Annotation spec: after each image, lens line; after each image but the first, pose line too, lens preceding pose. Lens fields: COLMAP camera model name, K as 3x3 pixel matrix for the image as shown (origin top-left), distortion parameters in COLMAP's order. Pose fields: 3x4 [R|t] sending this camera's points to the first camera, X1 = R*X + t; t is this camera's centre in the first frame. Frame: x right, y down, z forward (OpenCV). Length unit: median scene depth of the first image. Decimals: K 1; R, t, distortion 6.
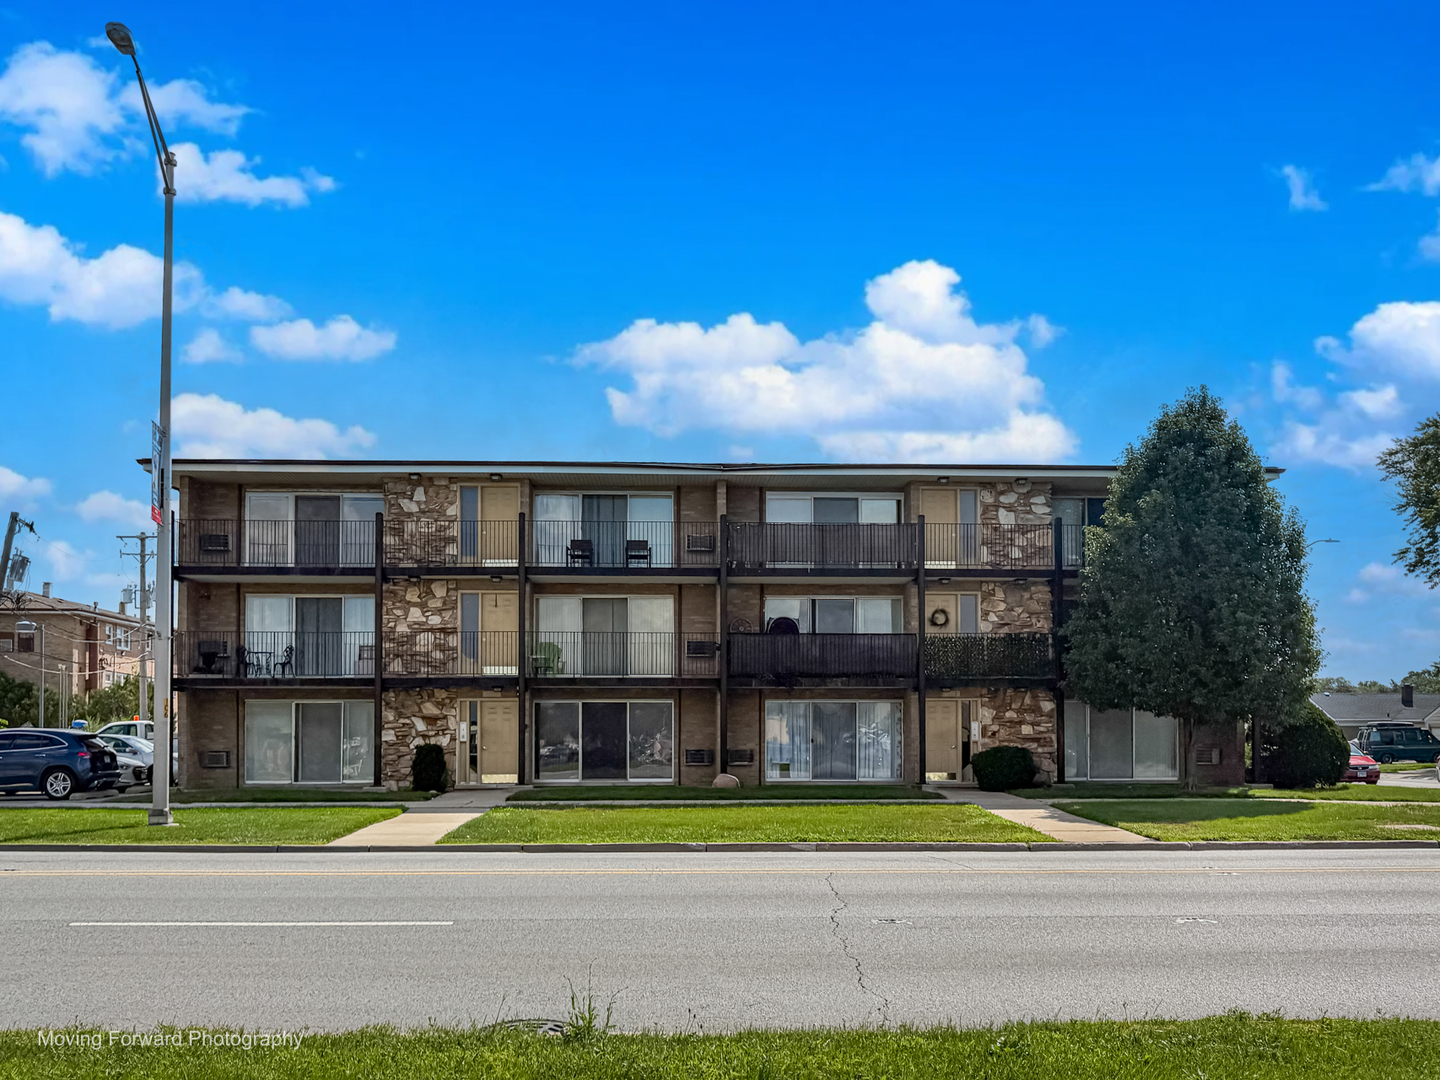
lens RADIAL K [[1359.1, 0, 736.7], [0, 1359.1, 641.2], [0, 0, 1]] dist [0.016398, 0.011084]
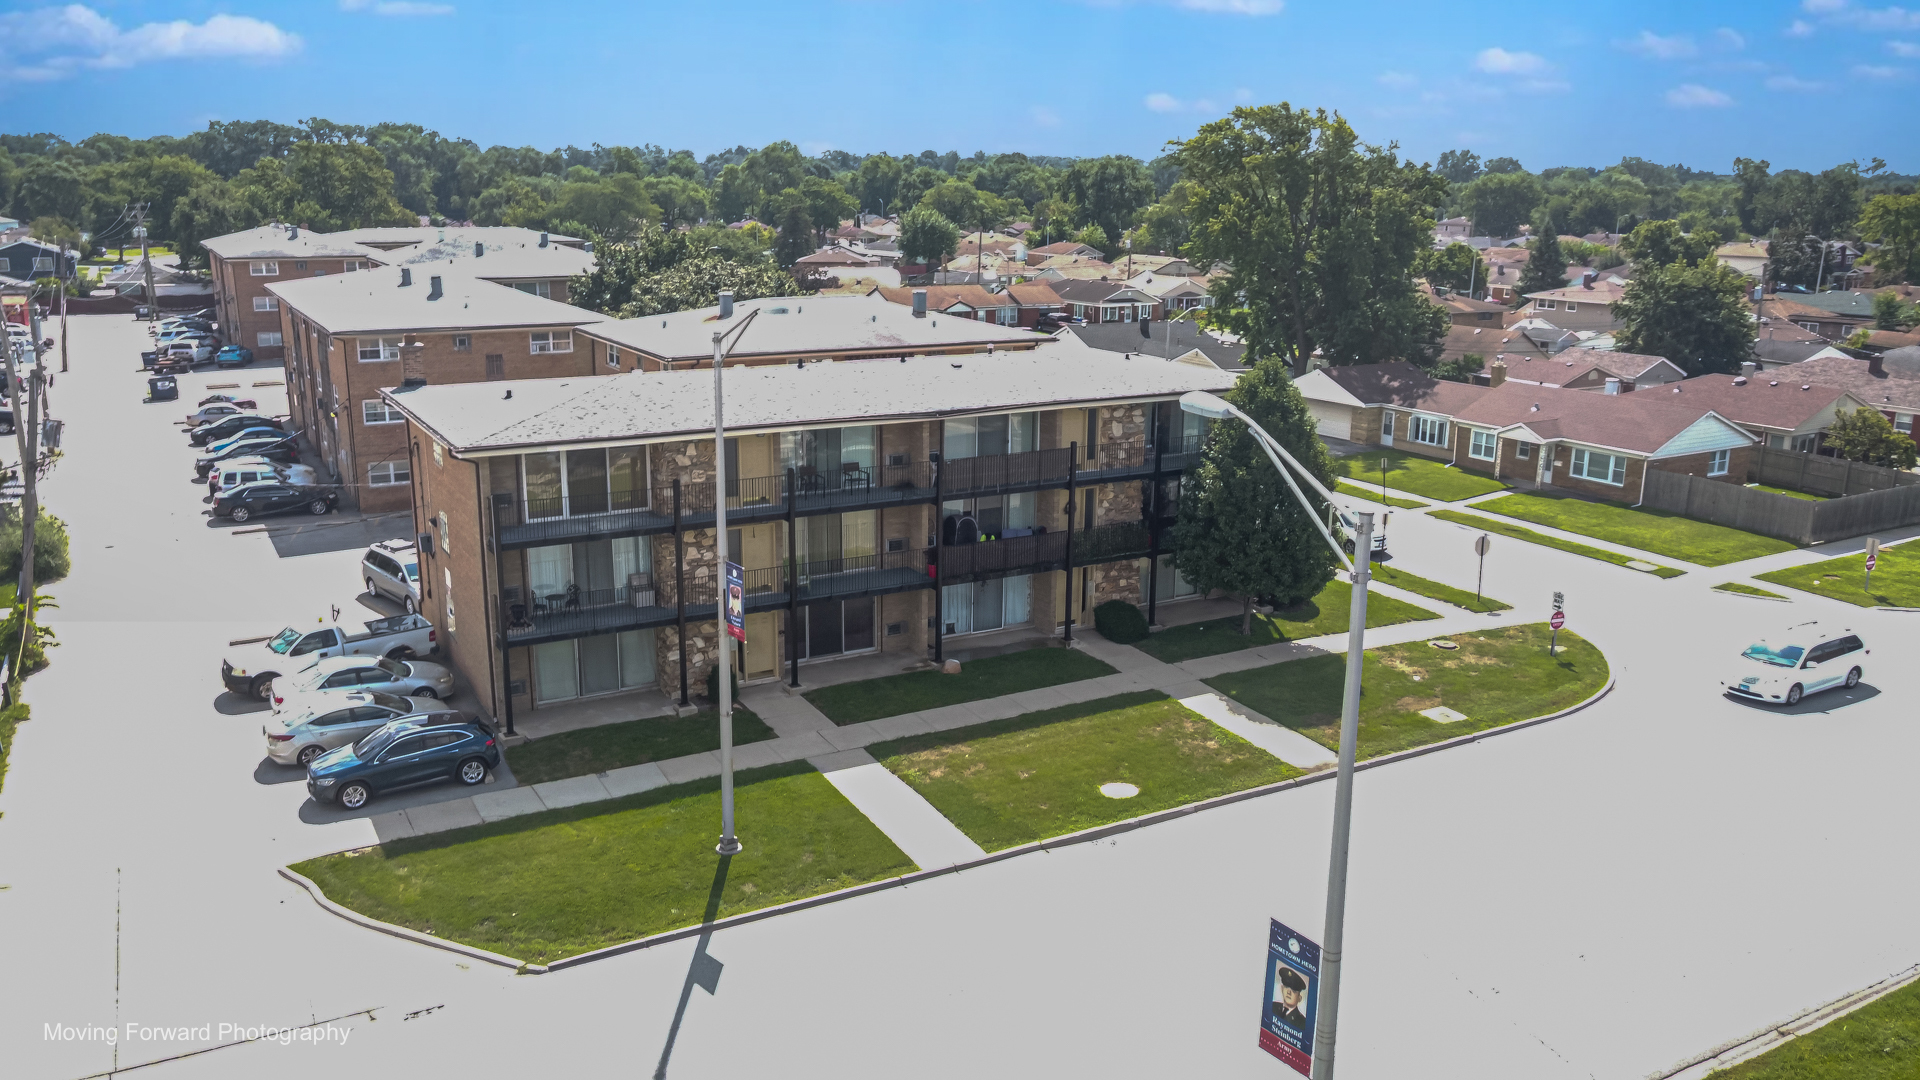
lens RADIAL K [[1476.5, 0, 960.0], [0, 1476.5, 552.7], [0, 0, 1]] dist [0.002633, 0.033578]
pose [[0.892540, -0.102623, 0.439136, -0.577738], [-0.021833, 0.962789, 0.269372, -0.358824], [-0.450439, -0.250013, 0.857087, -0.178201]]
